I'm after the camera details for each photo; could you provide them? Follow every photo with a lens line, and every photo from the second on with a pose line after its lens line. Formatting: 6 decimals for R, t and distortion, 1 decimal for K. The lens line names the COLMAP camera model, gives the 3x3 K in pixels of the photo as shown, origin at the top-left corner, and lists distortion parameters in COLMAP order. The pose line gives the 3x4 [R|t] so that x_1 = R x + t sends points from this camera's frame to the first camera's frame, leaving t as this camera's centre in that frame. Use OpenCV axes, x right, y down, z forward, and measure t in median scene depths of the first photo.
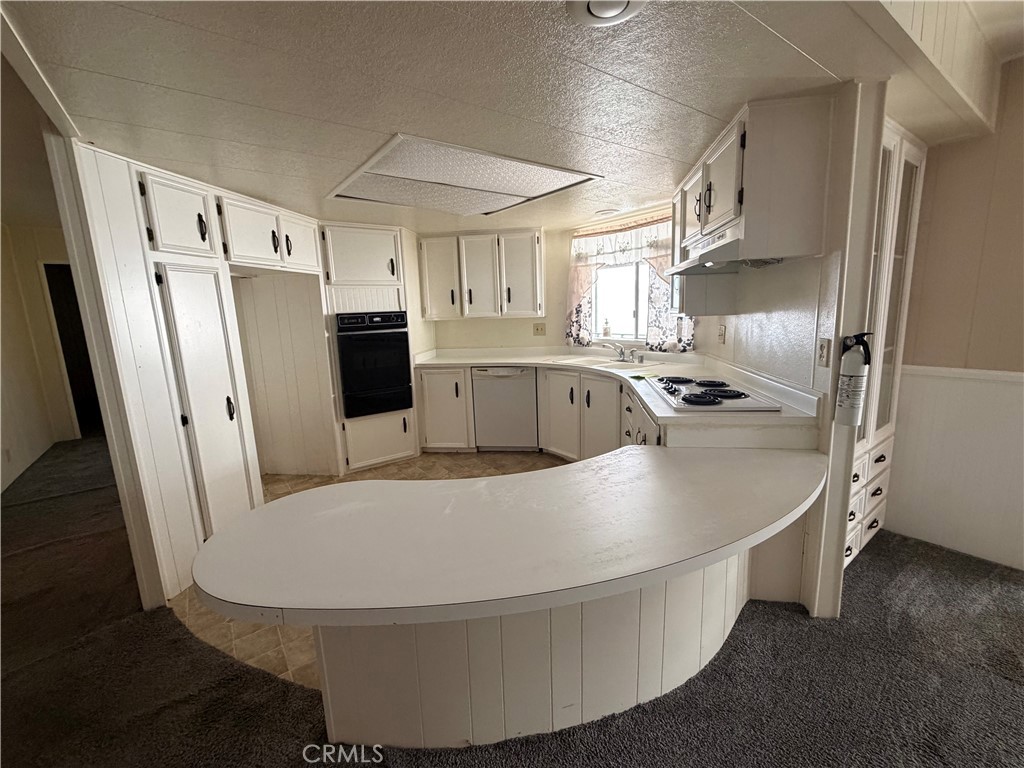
lens RADIAL K [[417.5, 0, 521.3], [0, 417.5, 382.0], [0, 0, 1]] dist [0.003008, 0.000174]
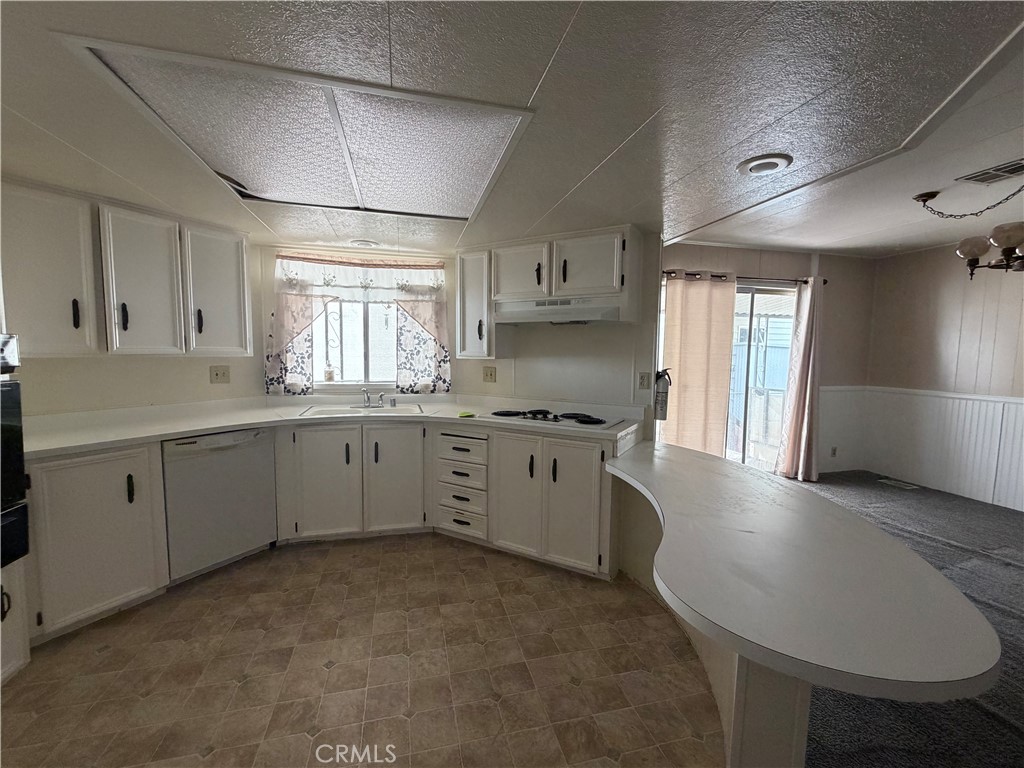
lens RADIAL K [[417.5, 0, 509.9], [0, 417.5, 387.9], [0, 0, 1]] dist [0.003008, 0.000174]
pose [[0.407615, -0.043336, 0.912125, -0.470742], [0.131357, 0.991267, -0.011606, -0.041848], [-0.903657, 0.124544, 0.409748, 0.359089]]
